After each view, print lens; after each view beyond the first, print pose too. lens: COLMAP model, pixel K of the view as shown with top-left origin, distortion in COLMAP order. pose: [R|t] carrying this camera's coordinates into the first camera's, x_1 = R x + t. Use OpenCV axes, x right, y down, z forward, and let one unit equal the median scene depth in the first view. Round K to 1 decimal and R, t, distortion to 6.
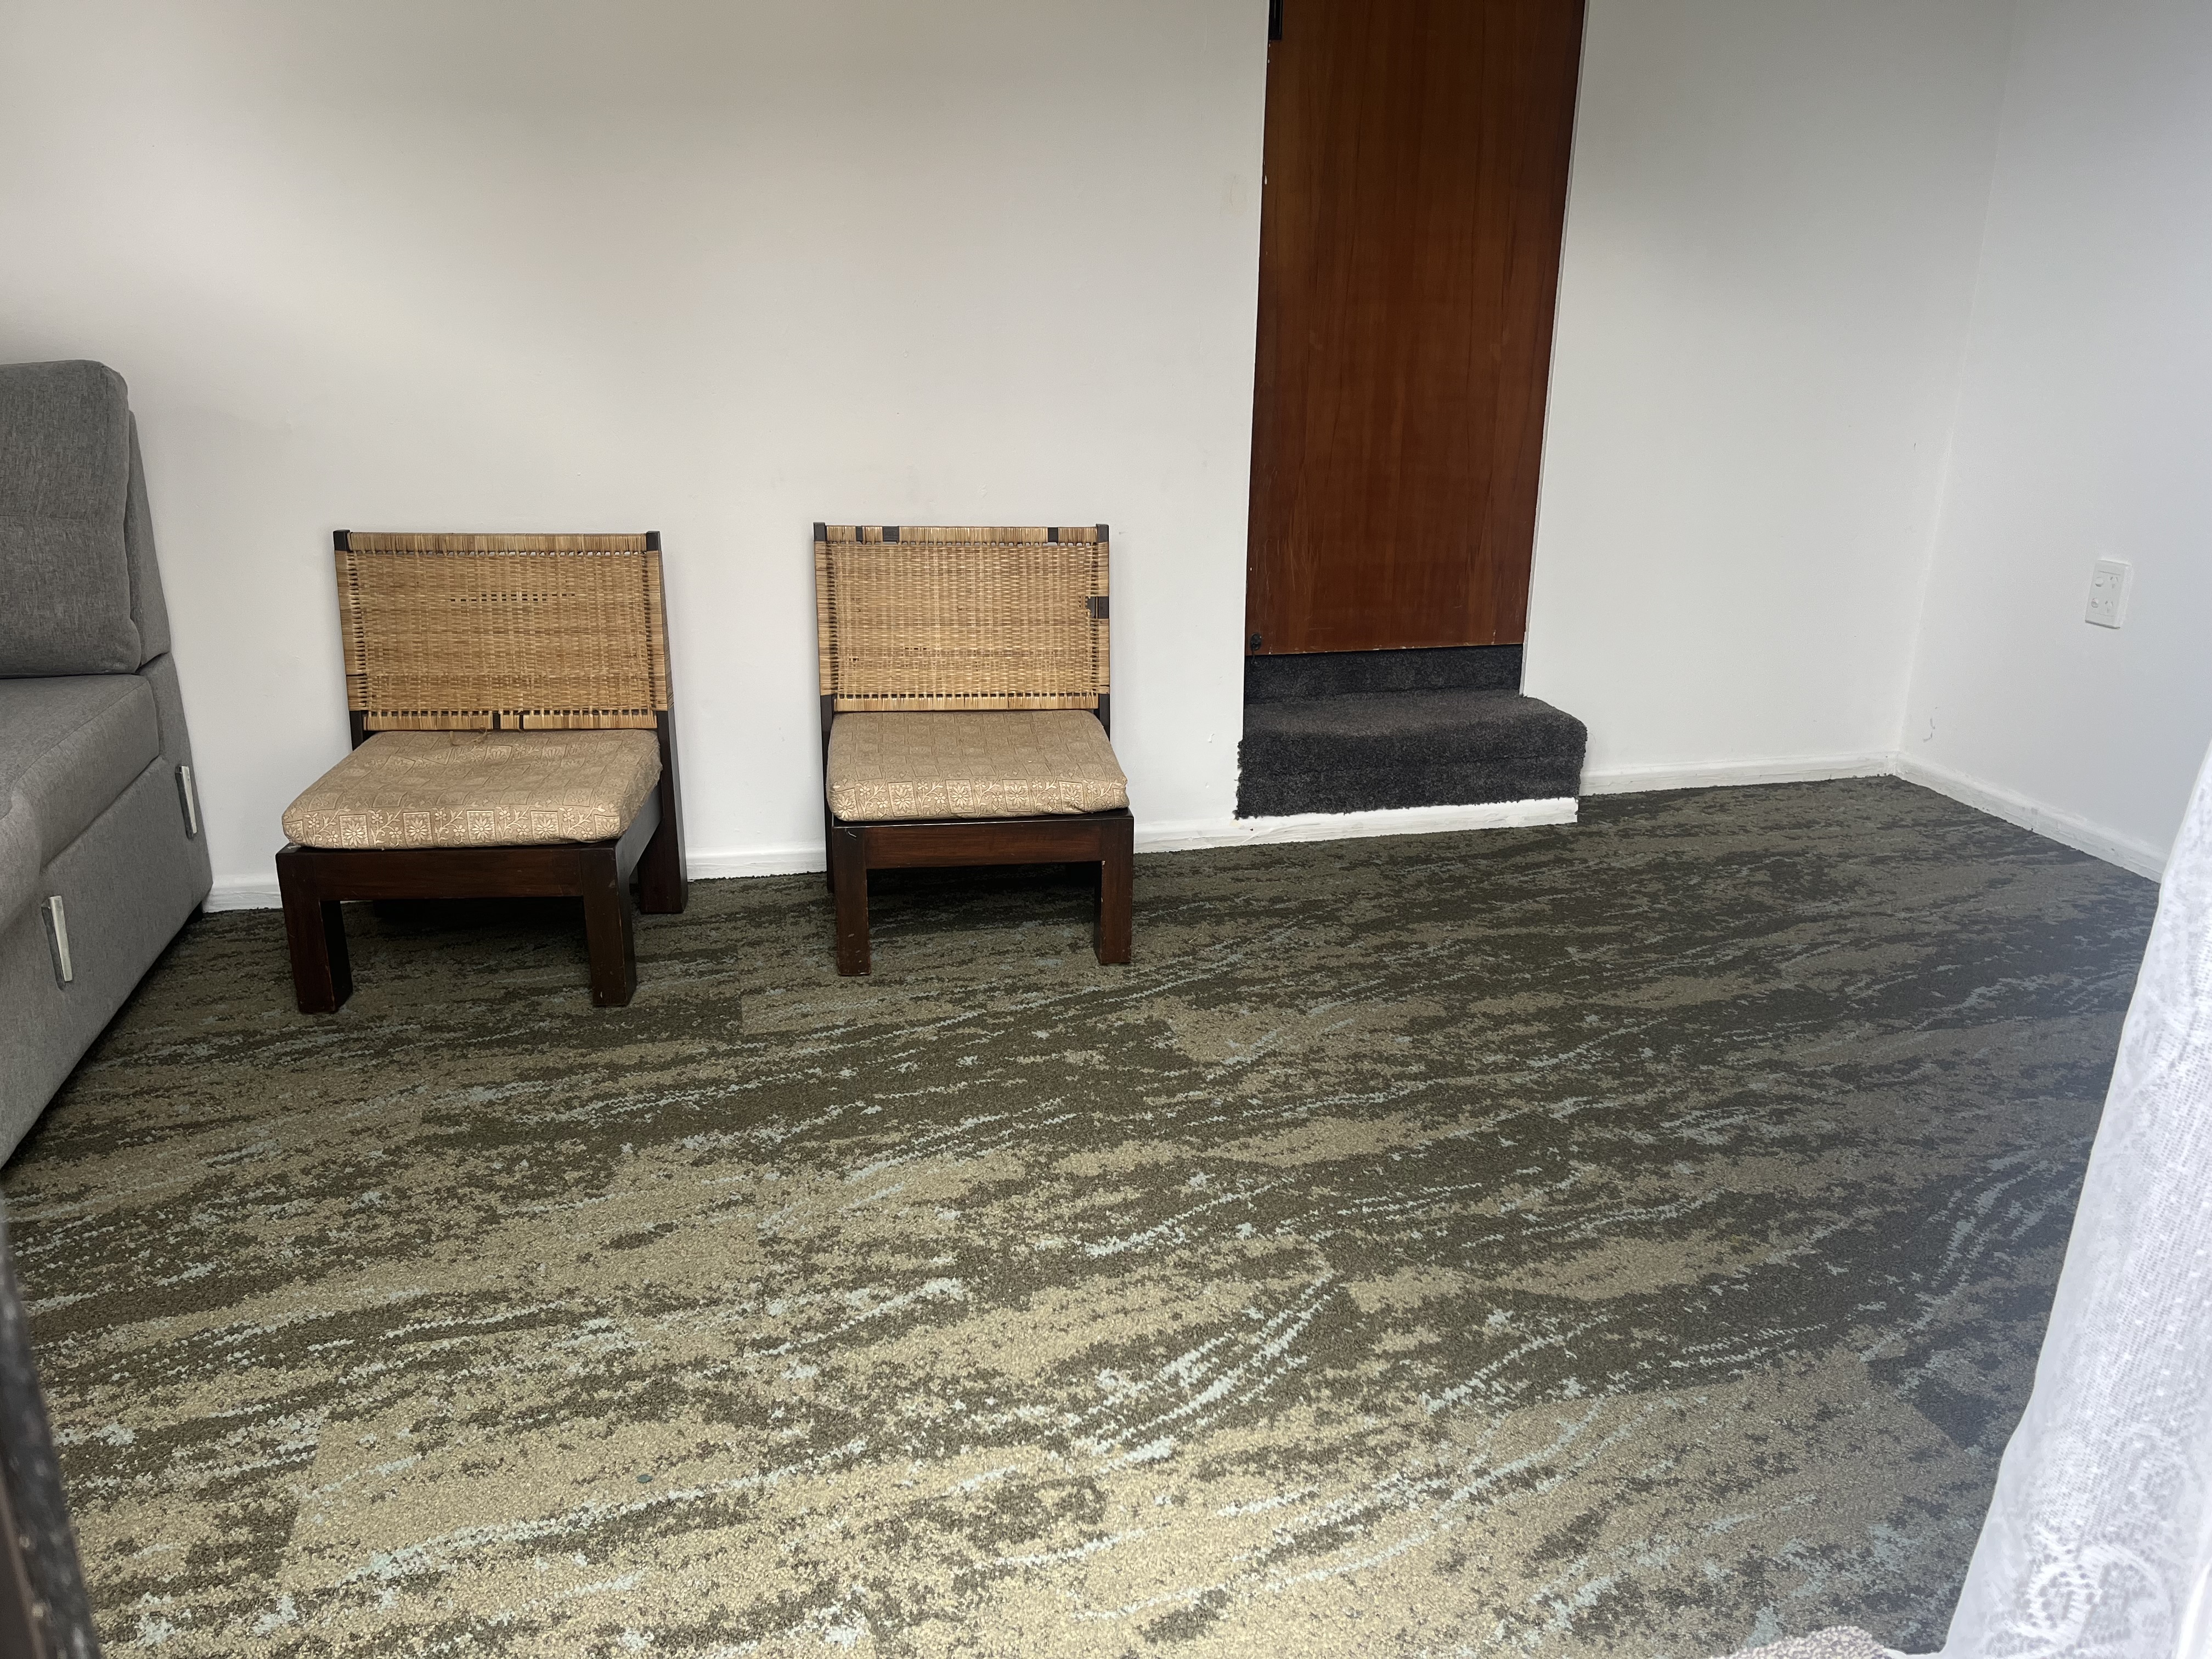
lens RADIAL K [[1664.7, 0, 1106.0], [0, 1664.7, 829.5], [0, 0, 1]] dist [0.075780, -0.095310]
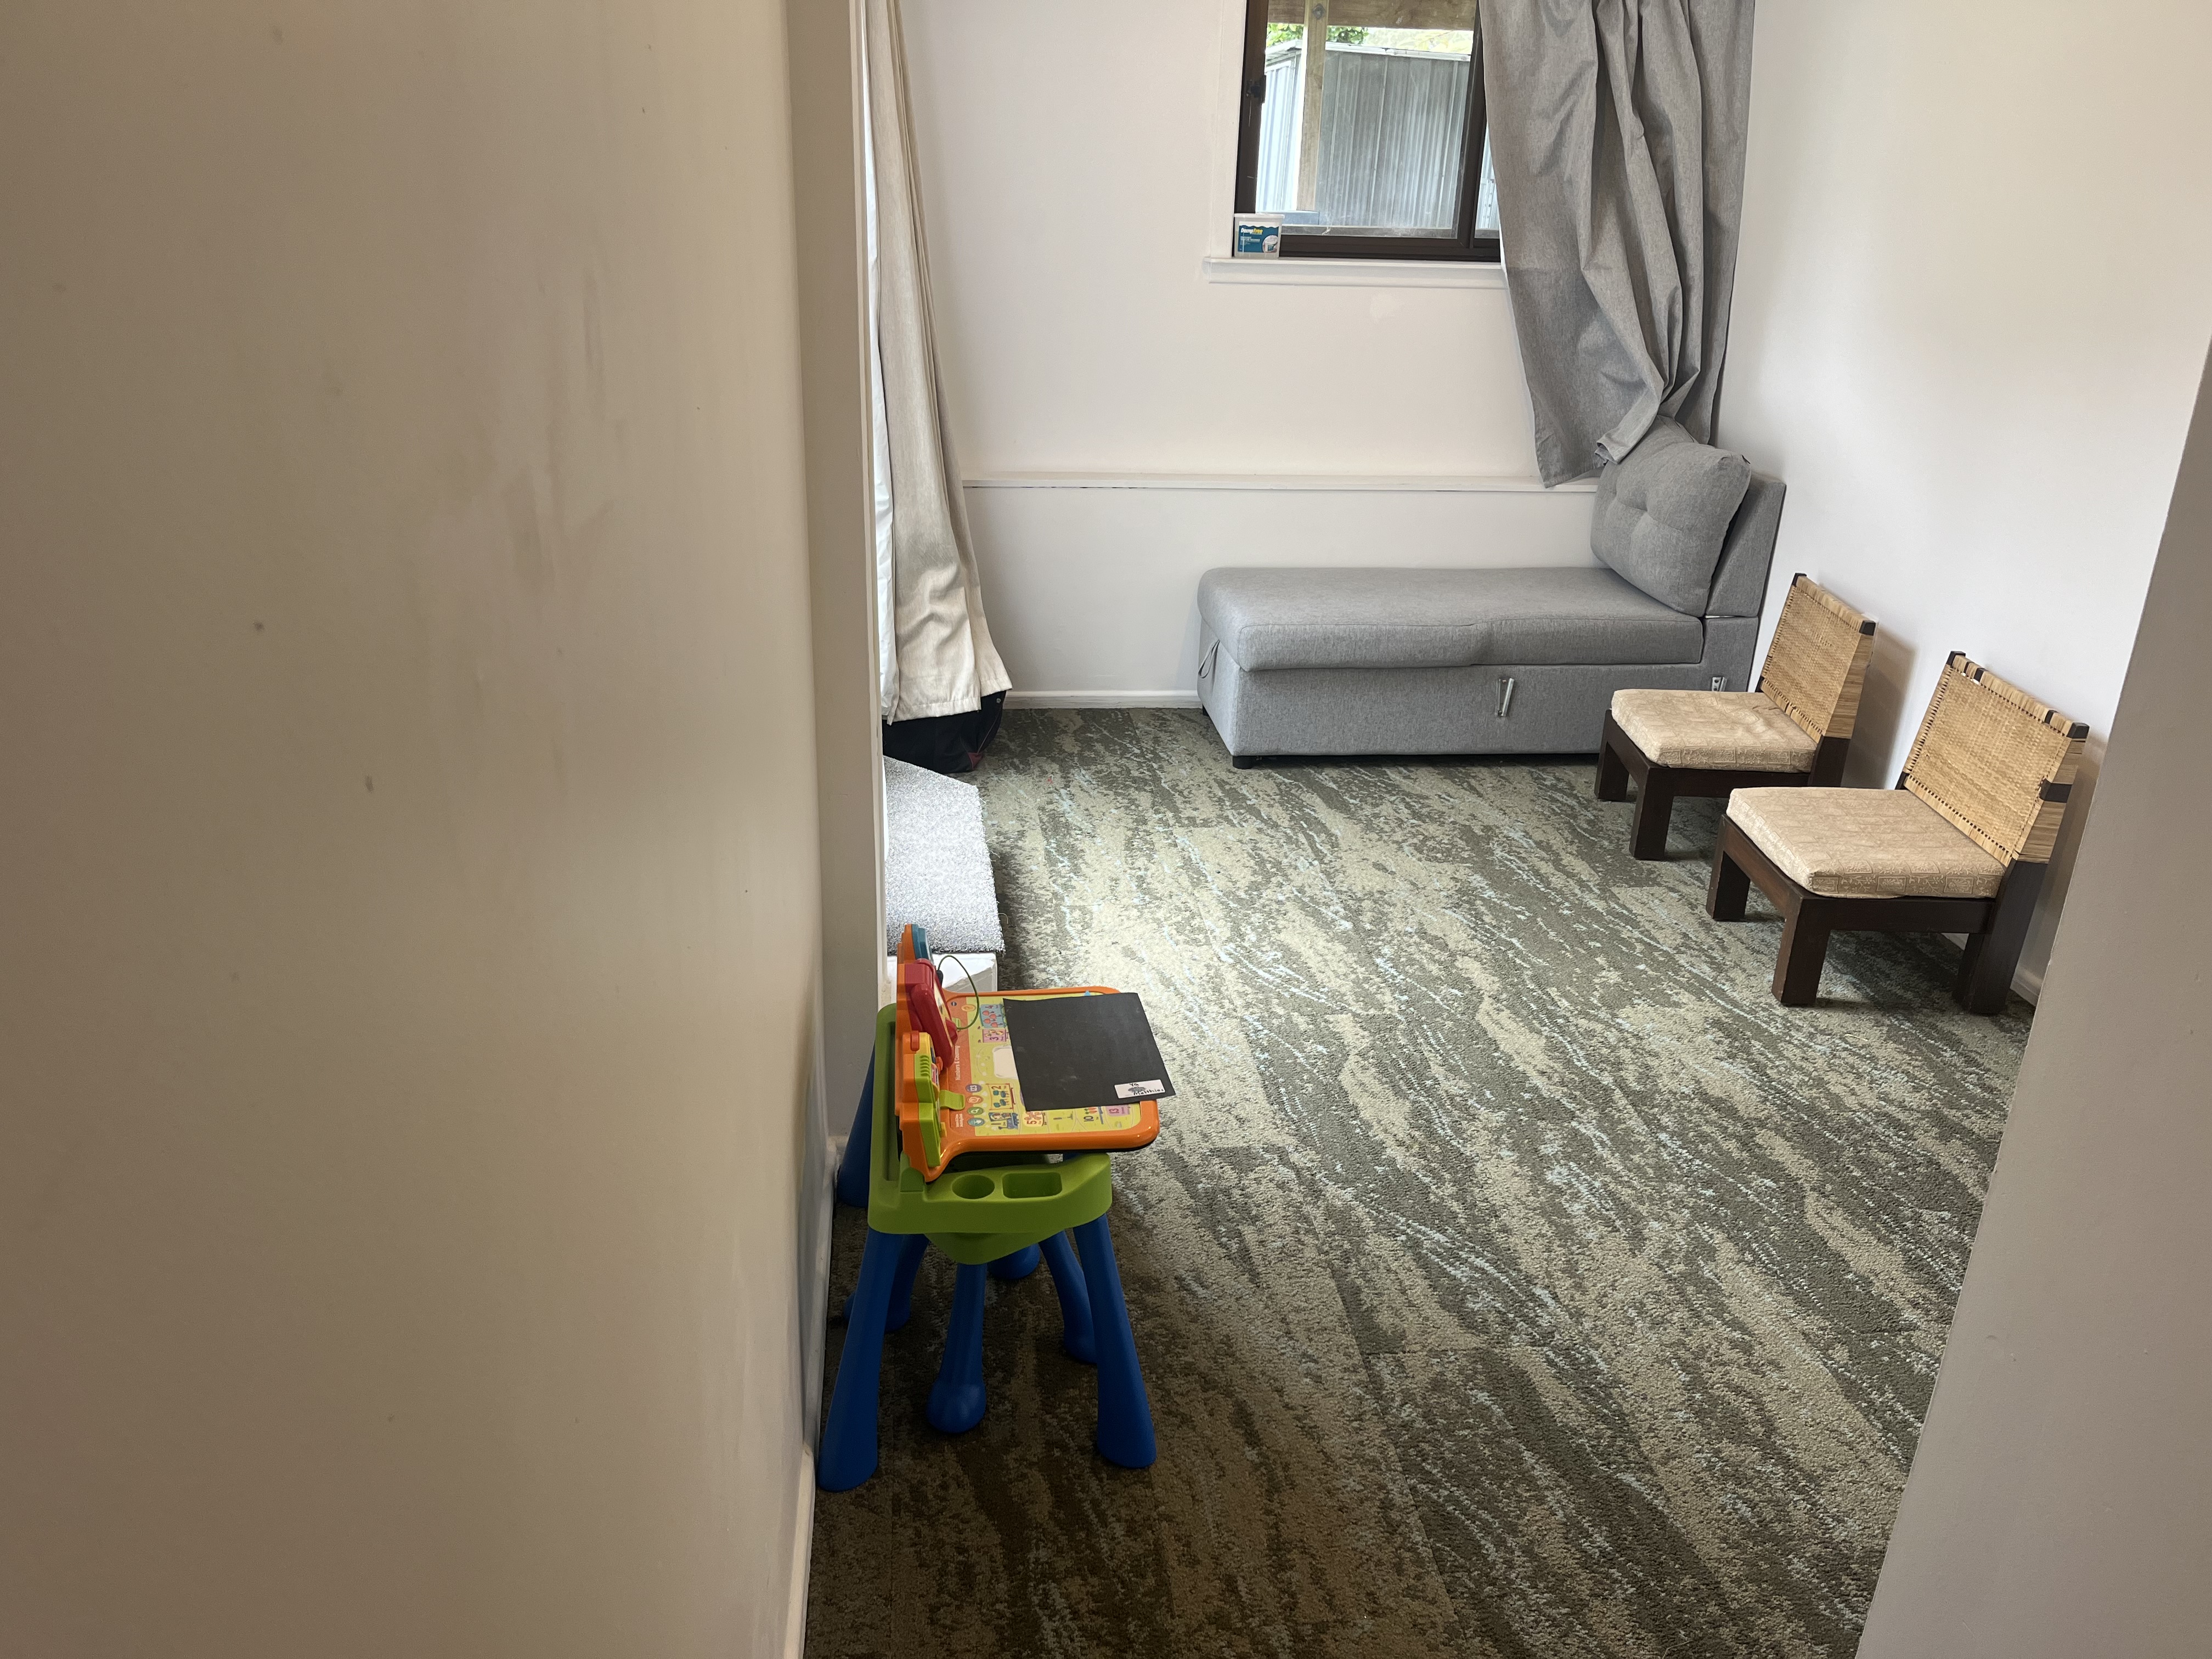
lens RADIAL K [[1664.7, 0, 1106.0], [0, 1664.7, 829.5], [0, 0, 1]] dist [0.075780, -0.095310]
pose [[-0.132309, 0.359494, -0.923720, 1.748019], [-0.335709, 0.860584, 0.383008, -0.509366], [0.932627, 0.360777, 0.006822, 0.620765]]
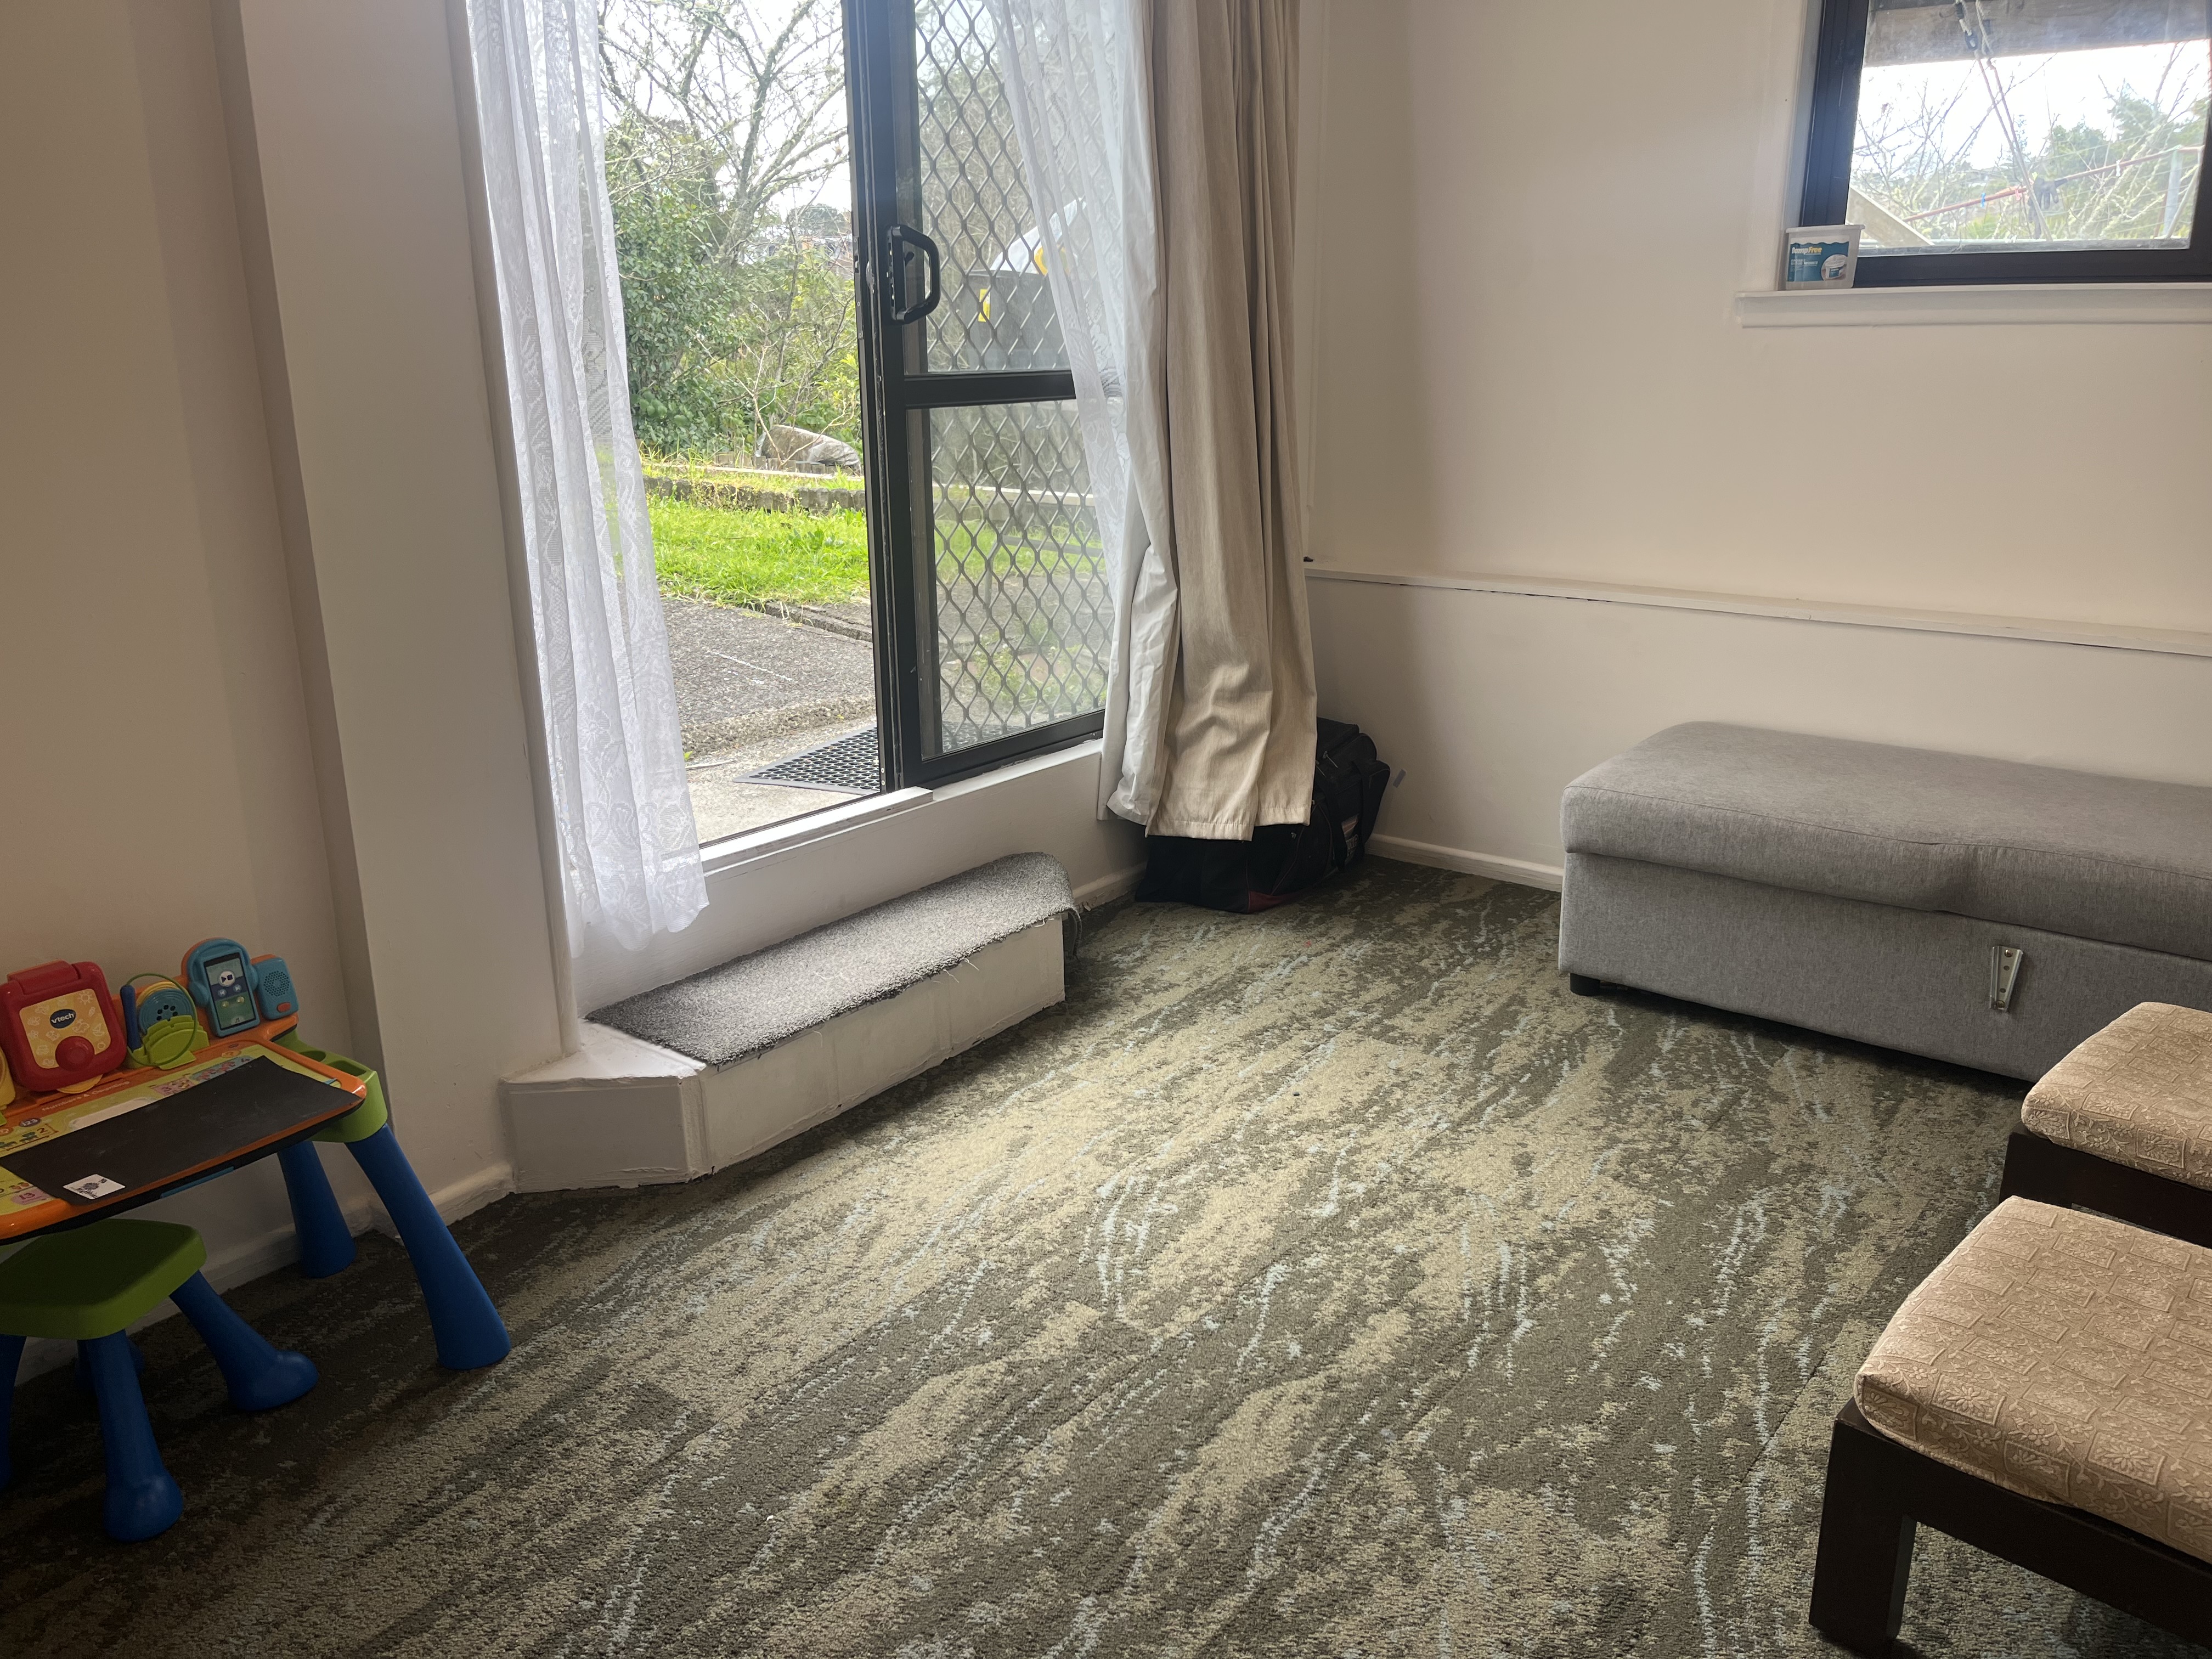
lens RADIAL K [[1664.7, 0, 1106.0], [0, 1664.7, 829.5], [0, 0, 1]] dist [0.075780, -0.095310]
pose [[-0.789996, 0.172645, -0.588303, 0.771765], [-0.187999, 0.845102, 0.500459, -0.626545], [0.583577, 0.505961, -0.635170, 1.529559]]
